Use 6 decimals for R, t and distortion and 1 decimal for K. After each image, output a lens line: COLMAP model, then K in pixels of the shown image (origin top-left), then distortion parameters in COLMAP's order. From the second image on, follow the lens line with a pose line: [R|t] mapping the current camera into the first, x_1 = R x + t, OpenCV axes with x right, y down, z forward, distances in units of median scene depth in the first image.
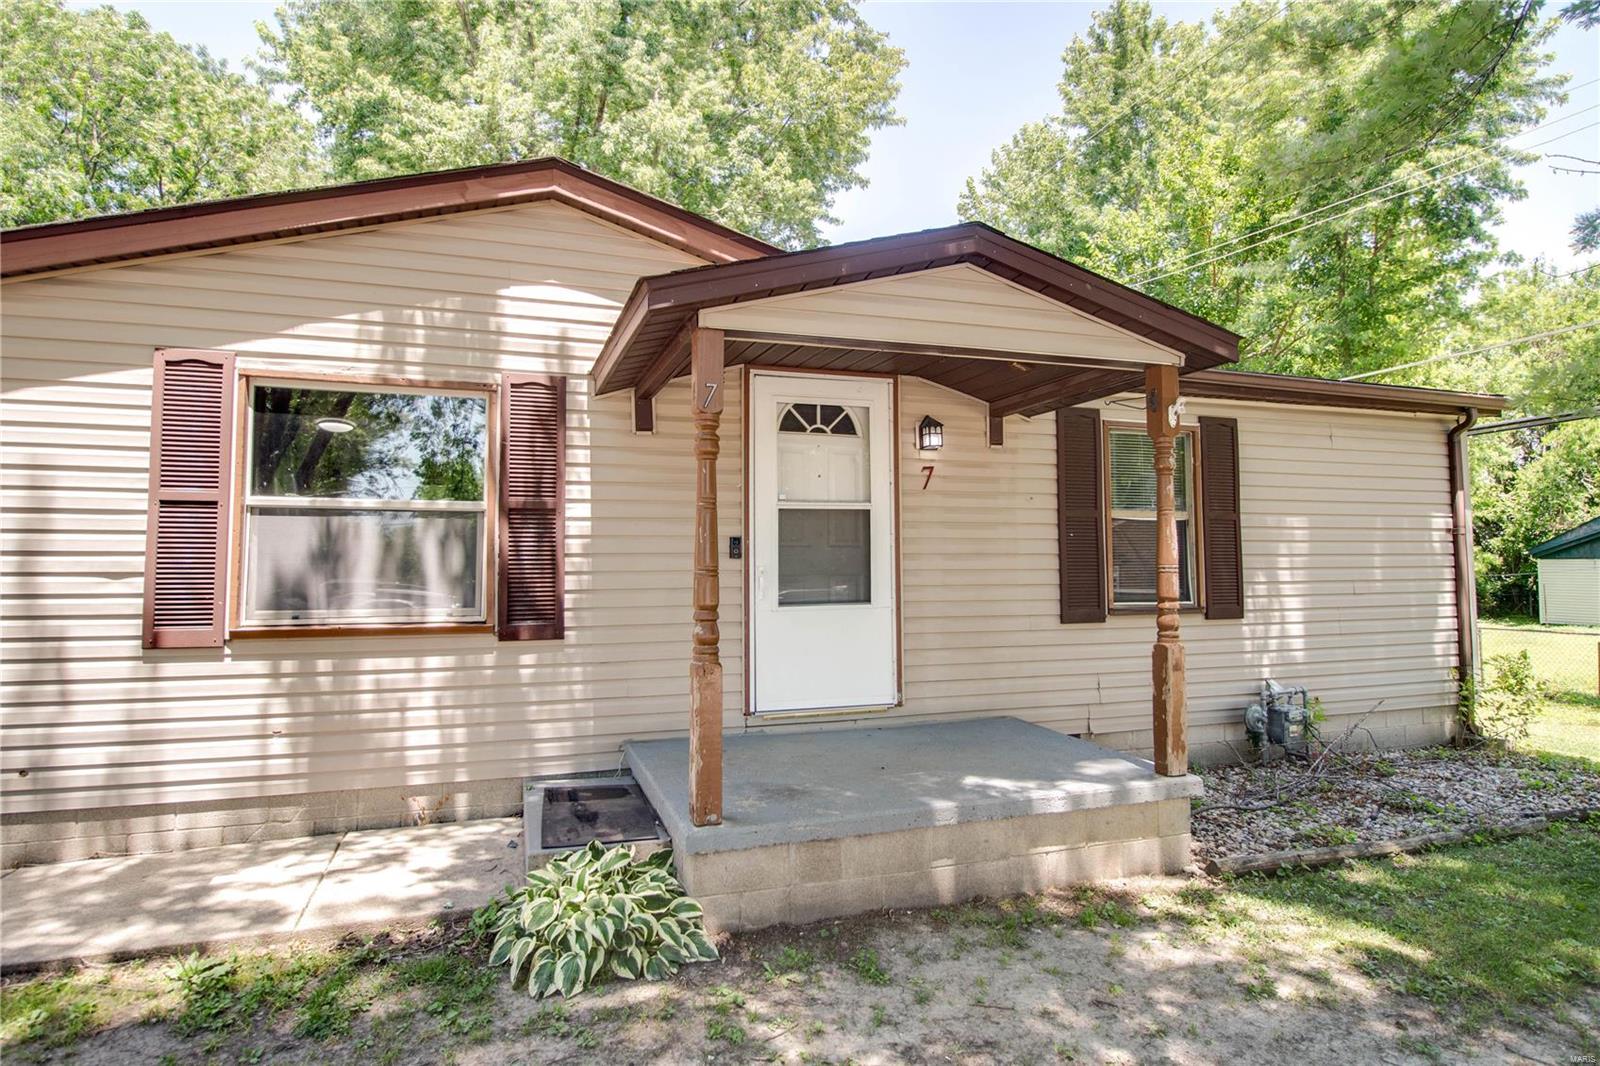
lens RADIAL K [[937.1, 0, 802.4], [0, 937.1, 520.3], [0, 0, 1]] dist [0.005018, -0.000623]
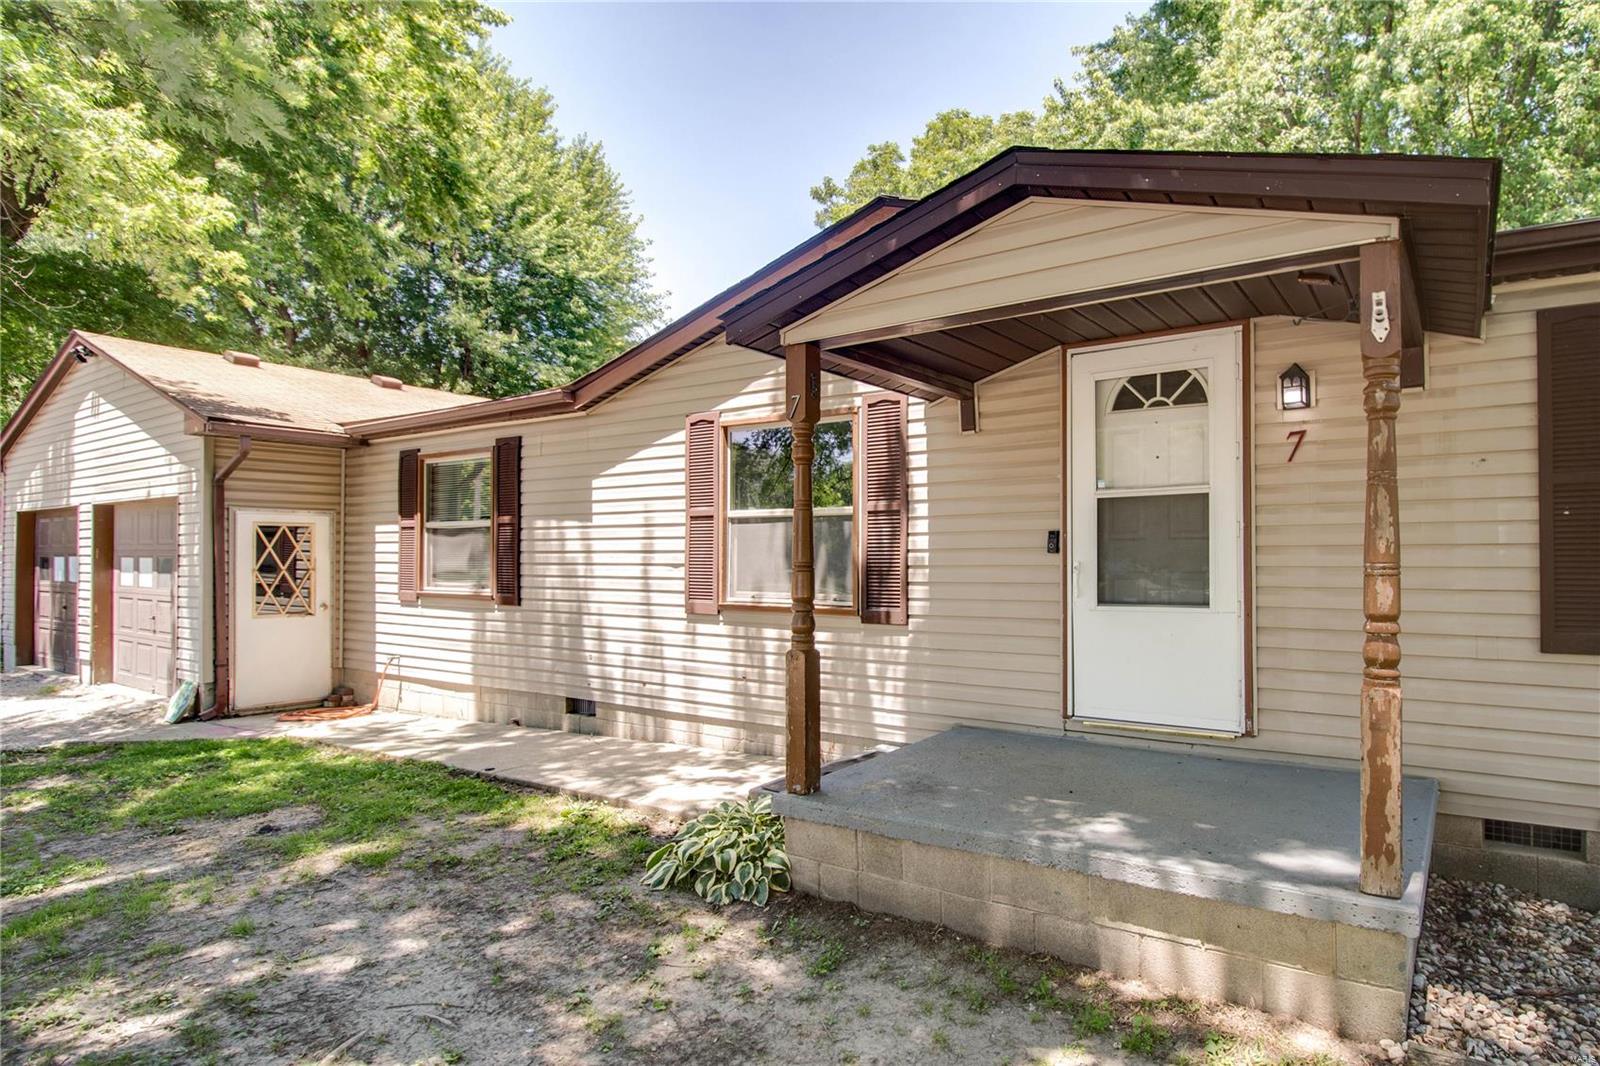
lens RADIAL K [[899.0, 0, 844.3], [0, 899.0, 562.2], [0, 0, 1]] dist [0.020756, -0.002317]
pose [[0.599201, 0.005292, -0.800581, 0.532493], [0.040735, 0.998481, 0.037089, 0.007209], [0.799561, -0.054835, 0.598076, 0.280862]]
